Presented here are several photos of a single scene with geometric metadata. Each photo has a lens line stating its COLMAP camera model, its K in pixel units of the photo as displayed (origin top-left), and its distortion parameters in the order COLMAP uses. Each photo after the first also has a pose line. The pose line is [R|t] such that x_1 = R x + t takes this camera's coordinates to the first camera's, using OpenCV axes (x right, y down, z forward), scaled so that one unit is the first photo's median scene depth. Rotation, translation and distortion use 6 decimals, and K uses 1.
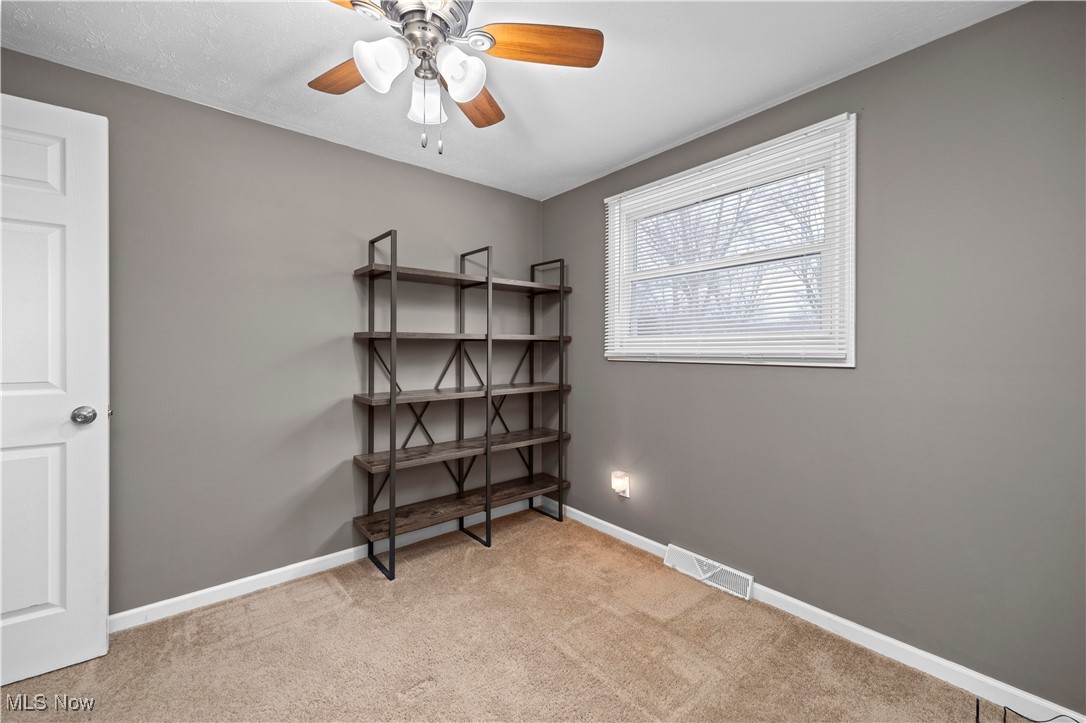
lens RADIAL K [[428.0, 0, 540.3], [0, 428.0, 352.0], [0, 0, 1]] dist [0.003373, -0.001488]
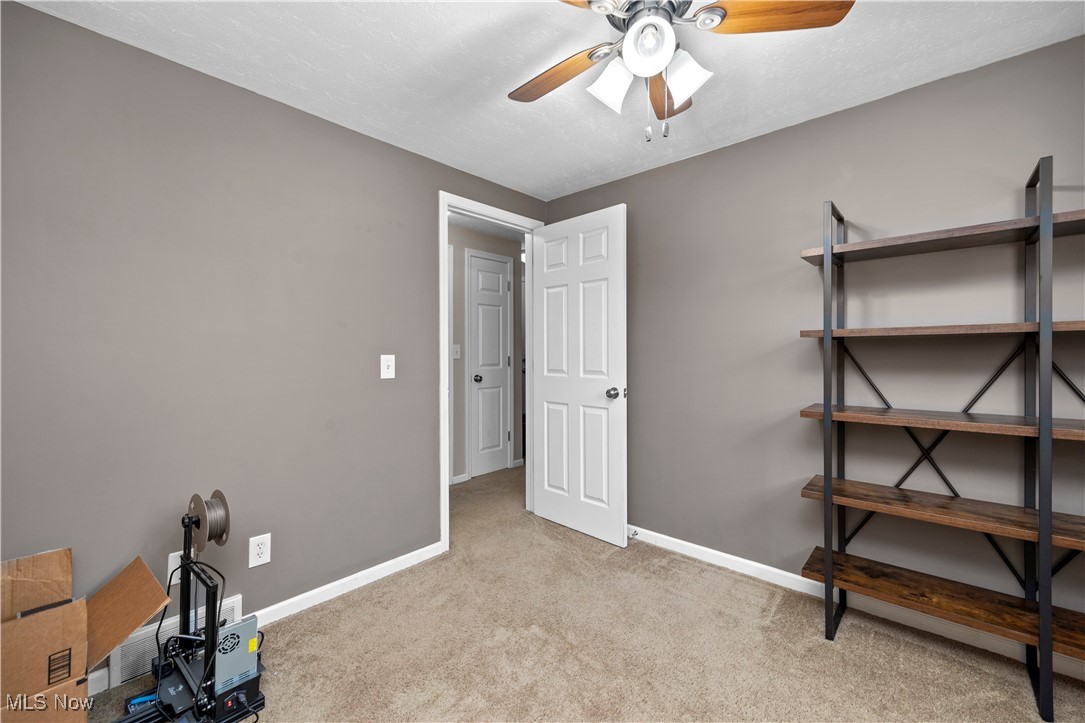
lens RADIAL K [[427.6, 0, 540.7], [0, 427.6, 357.4], [0, 0, 1]] dist [0.003373, -0.001488]
pose [[0.160037, 0.009328, -0.987067, 0.348276], [-0.003787, 0.999954, 0.008835, 0.000307], [0.987104, 0.002324, 0.160065, 0.335685]]
